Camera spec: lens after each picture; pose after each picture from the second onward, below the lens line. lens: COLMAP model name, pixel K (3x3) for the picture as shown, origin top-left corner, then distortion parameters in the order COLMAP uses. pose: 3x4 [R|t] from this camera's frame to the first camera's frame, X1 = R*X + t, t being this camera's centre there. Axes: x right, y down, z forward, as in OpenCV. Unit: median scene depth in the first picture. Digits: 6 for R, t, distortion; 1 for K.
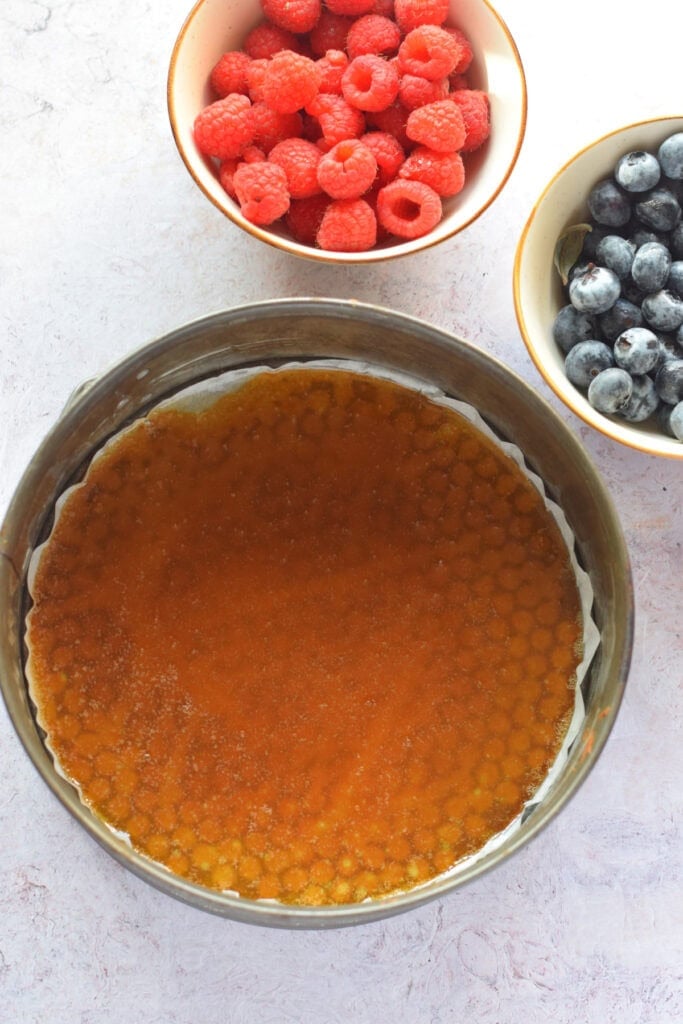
lens RADIAL K [[2449.6, 0, 341.5], [0, 2449.6, 512.0], [0, 0, 1]] dist [-0.027714, -0.903858]
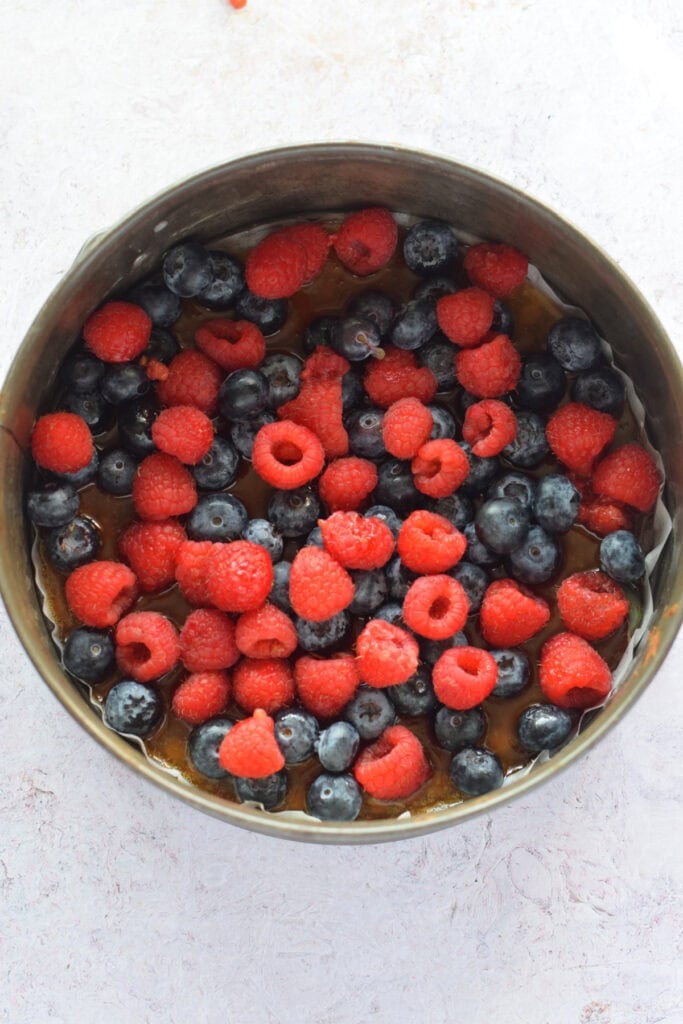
lens RADIAL K [[2449.6, 0, 341.5], [0, 2449.6, 512.0], [0, 0, 1]] dist [-0.027714, -0.903858]
pose [[0.998729, 0.010372, -0.049316, 0.029493], [-0.007789, 0.998602, 0.052273, 0.000851], [0.049790, -0.051822, 0.997414, 0.104319]]
